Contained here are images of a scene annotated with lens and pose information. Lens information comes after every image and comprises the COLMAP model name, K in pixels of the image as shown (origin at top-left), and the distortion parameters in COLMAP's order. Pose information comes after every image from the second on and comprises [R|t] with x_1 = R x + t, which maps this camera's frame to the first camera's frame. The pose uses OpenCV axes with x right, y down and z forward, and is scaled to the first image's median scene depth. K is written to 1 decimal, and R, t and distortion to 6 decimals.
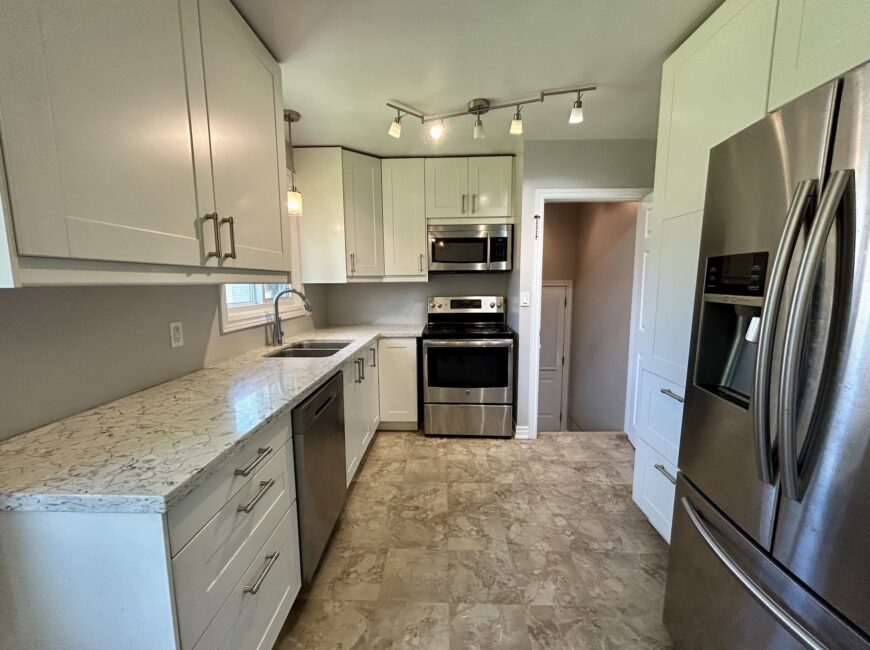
lens RADIAL K [[354.2, 0, 431.8], [0, 354.2, 325.2], [0, 0, 1]] dist [-0.003125, 0.002051]
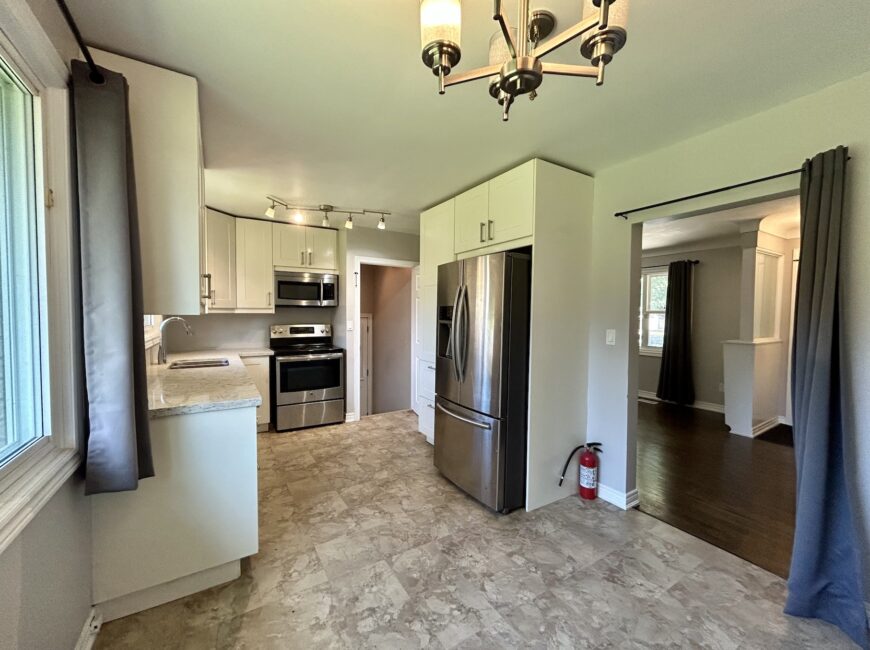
lens RADIAL K [[354.2, 0, 432.8], [0, 354.2, 324.6], [0, 0, 1]] dist [-0.003125, 0.002051]
pose [[0.831117, -0.003659, 0.556086, -0.371623], [0.054948, 0.995625, -0.075574, 0.072030], [-0.553377, 0.093367, 0.827682, -0.583860]]
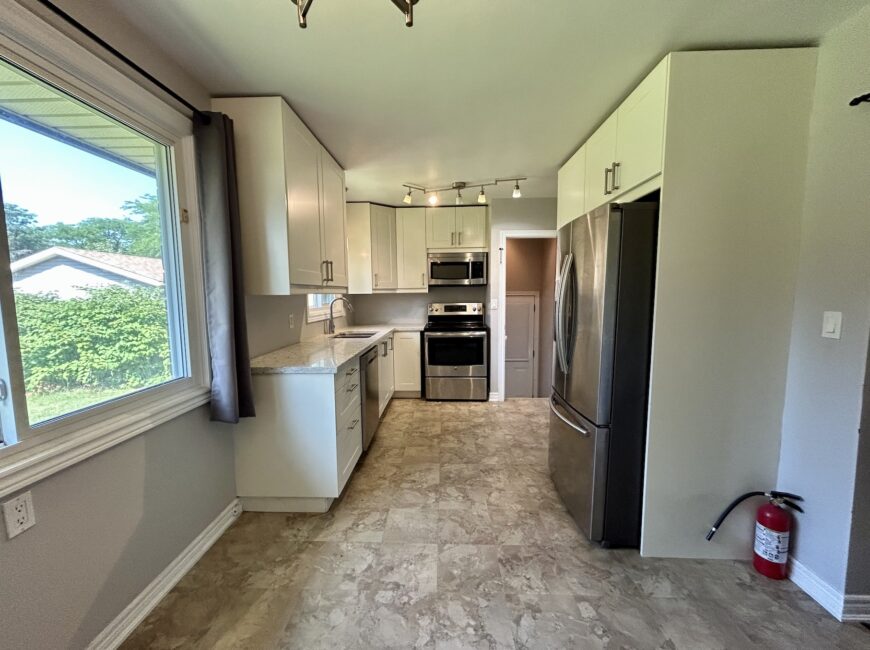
lens RADIAL K [[354.2, 0, 432.4], [0, 354.2, 325.0], [0, 0, 1]] dist [-0.003125, 0.002051]
pose [[0.999993, -0.003017, 0.002110, 0.004500], [0.003082, 0.999499, -0.031487, 0.076144], [-0.002014, 0.031493, 0.999502, -0.611279]]
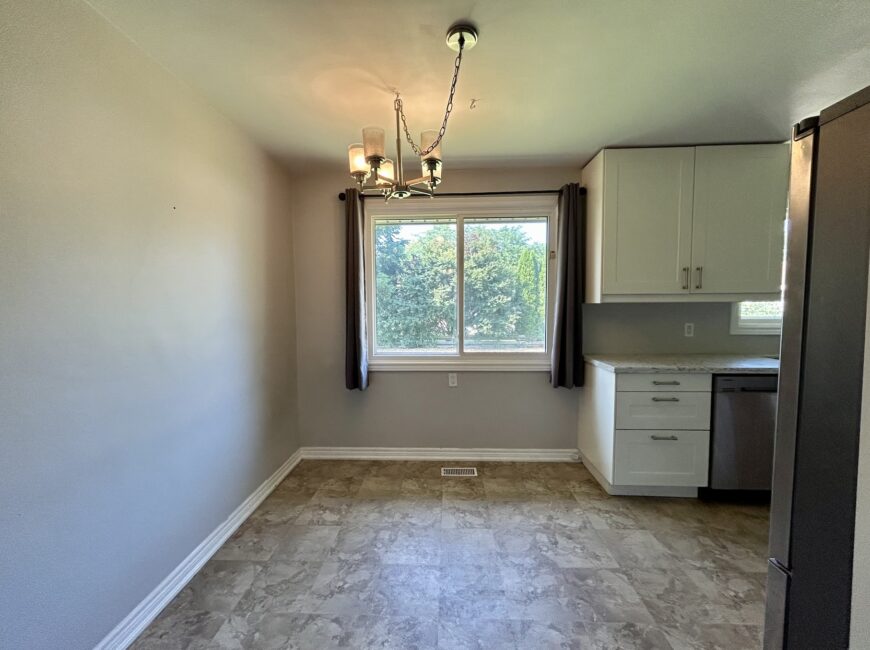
lens RADIAL K [[354.2, 0, 432.3], [0, 354.2, 324.6], [0, 0, 1]] dist [-0.003125, 0.002051]
pose [[-0.008784, 0.062115, -0.998030, 0.798408], [-0.115806, 0.991290, 0.062715, 0.027840], [0.993233, 0.116128, -0.001514, -0.223506]]
